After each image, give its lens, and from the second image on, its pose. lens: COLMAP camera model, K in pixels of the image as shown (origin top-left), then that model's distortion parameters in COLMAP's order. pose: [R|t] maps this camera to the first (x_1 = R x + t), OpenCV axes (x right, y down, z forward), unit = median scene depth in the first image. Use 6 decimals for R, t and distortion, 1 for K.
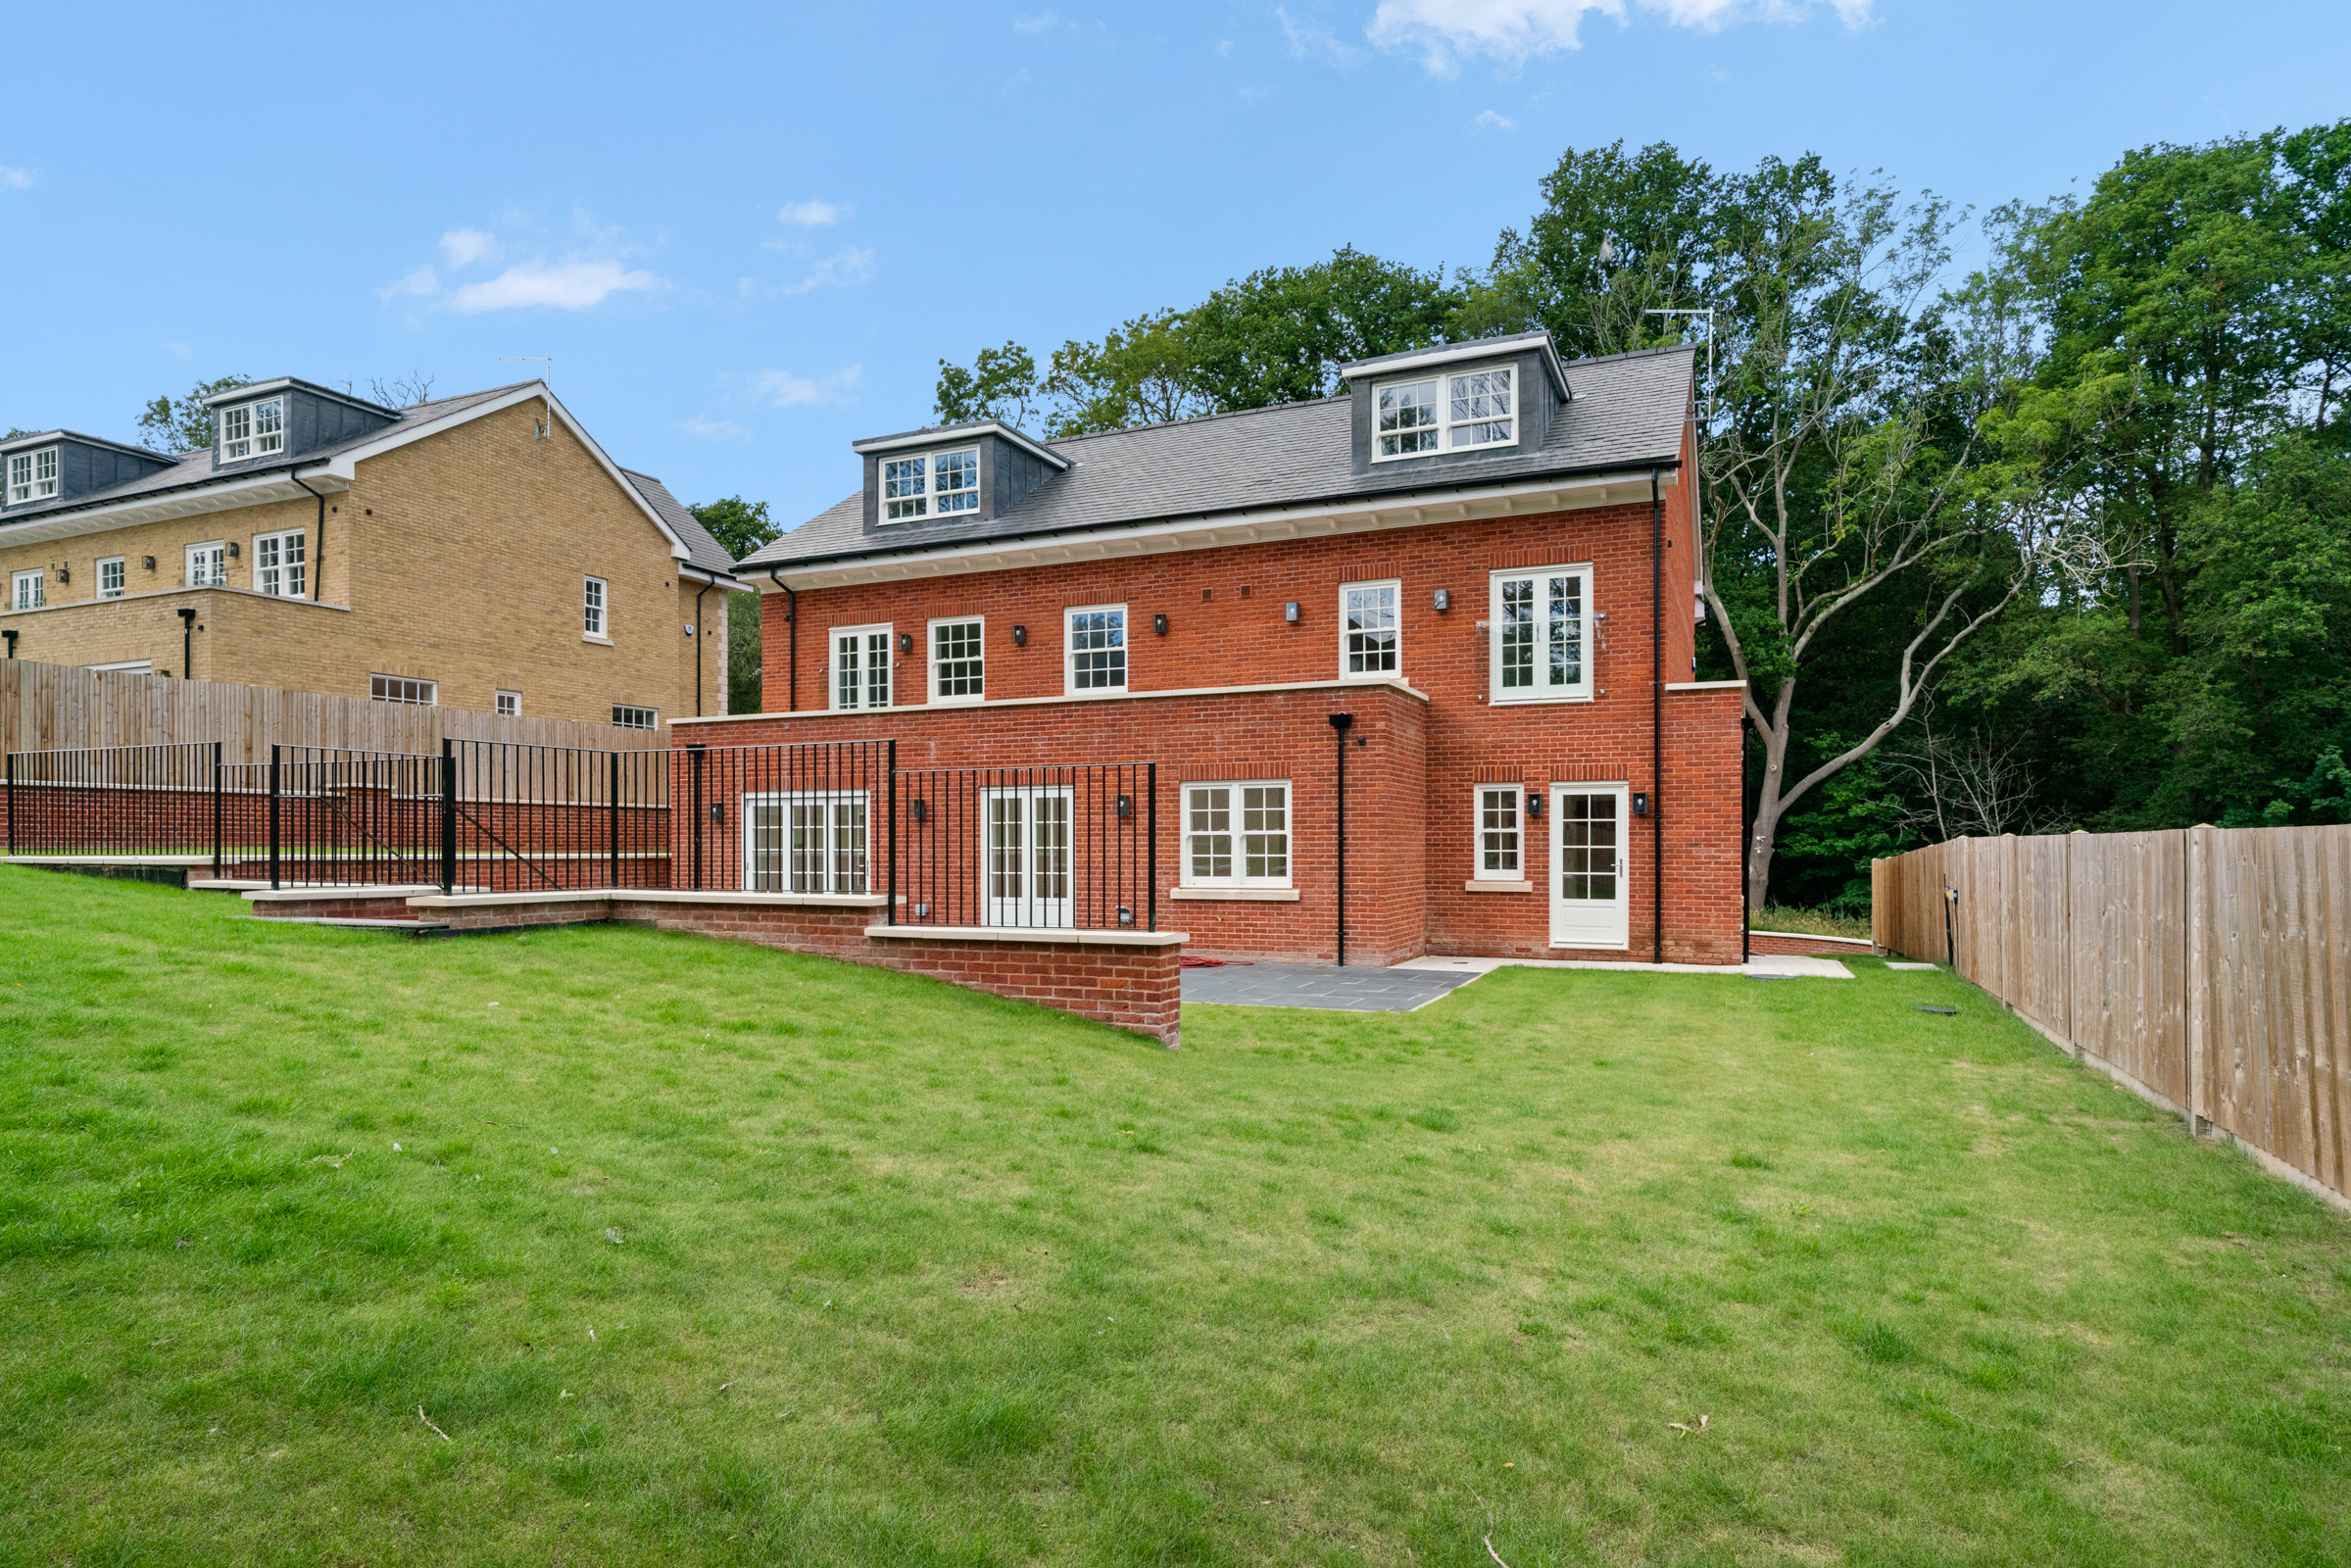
lens RADIAL K [[1302.2, 0, 1172.2], [0, 1302.2, 841.0], [0, 0, 1]] dist [-0.003955, -0.000421]
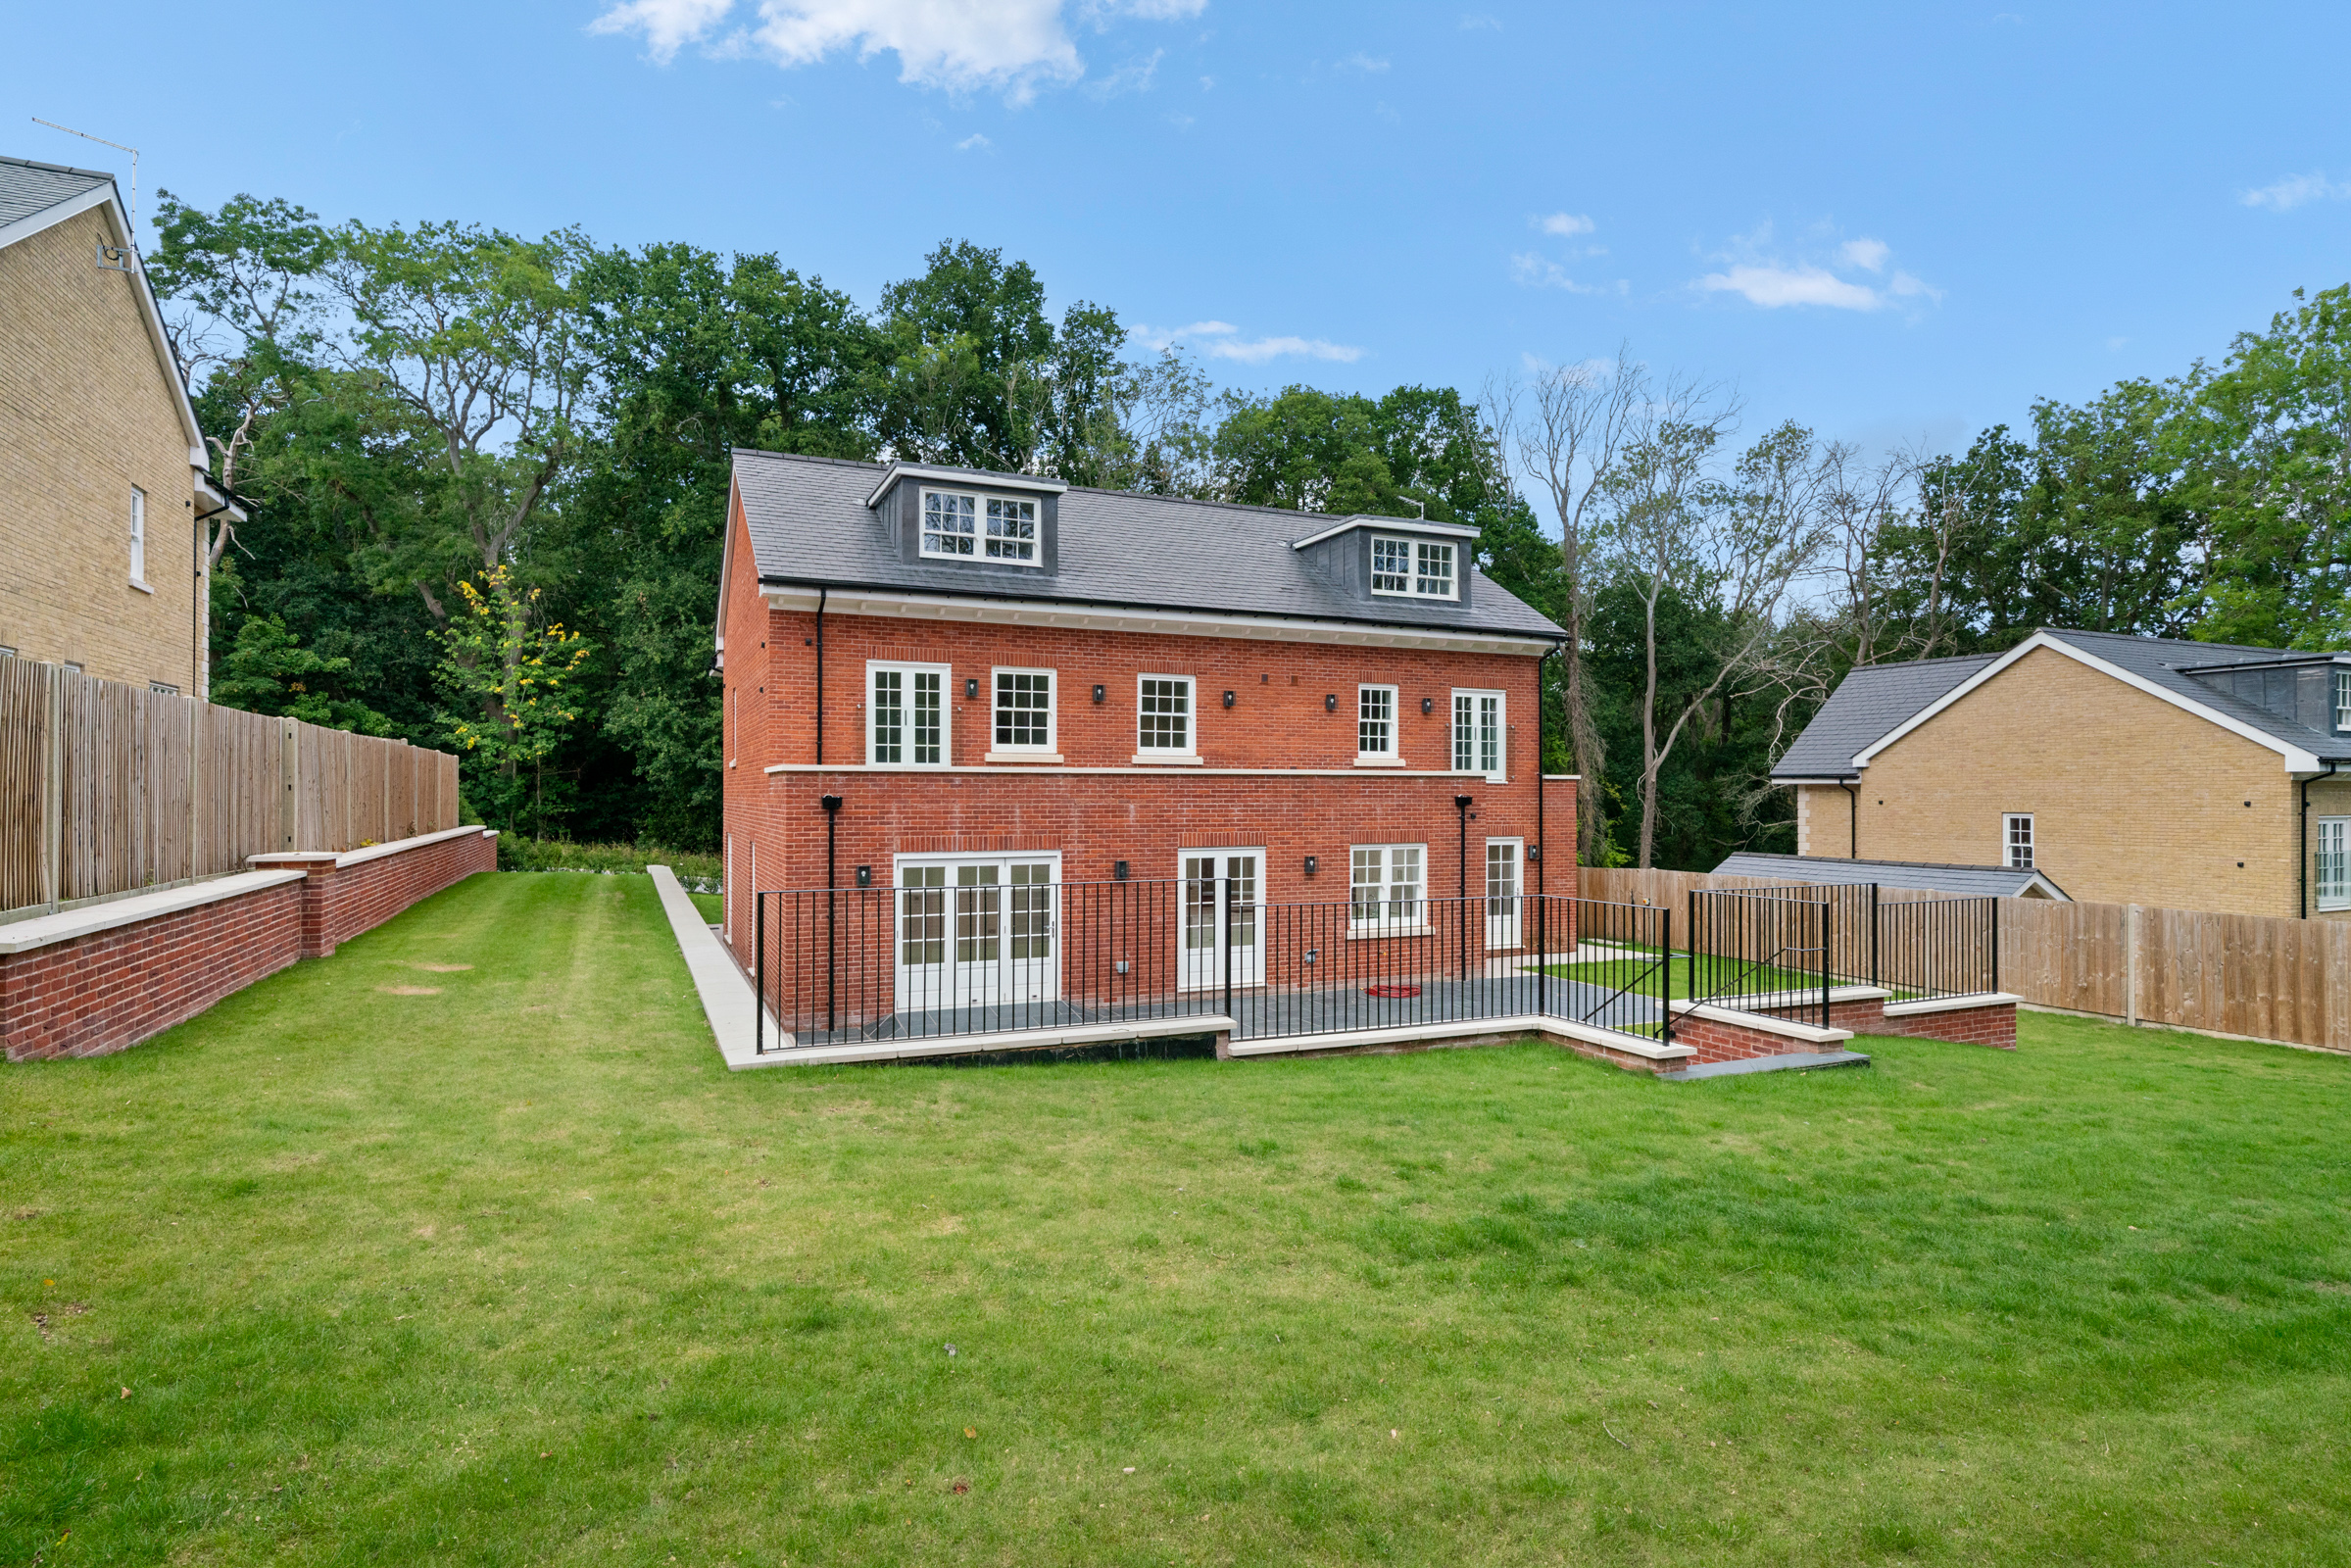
lens RADIAL K [[1188.4, 0, 1175.5], [0, 1188.4, 784.0], [0, 0, 1]] dist [0.002443, 0.000247]
pose [[0.668106, 0.010487, 0.743993, -0.801929], [-0.006507, 0.999945, -0.008252, -0.078229], [-0.744038, 0.000673, 0.668137, 0.313022]]
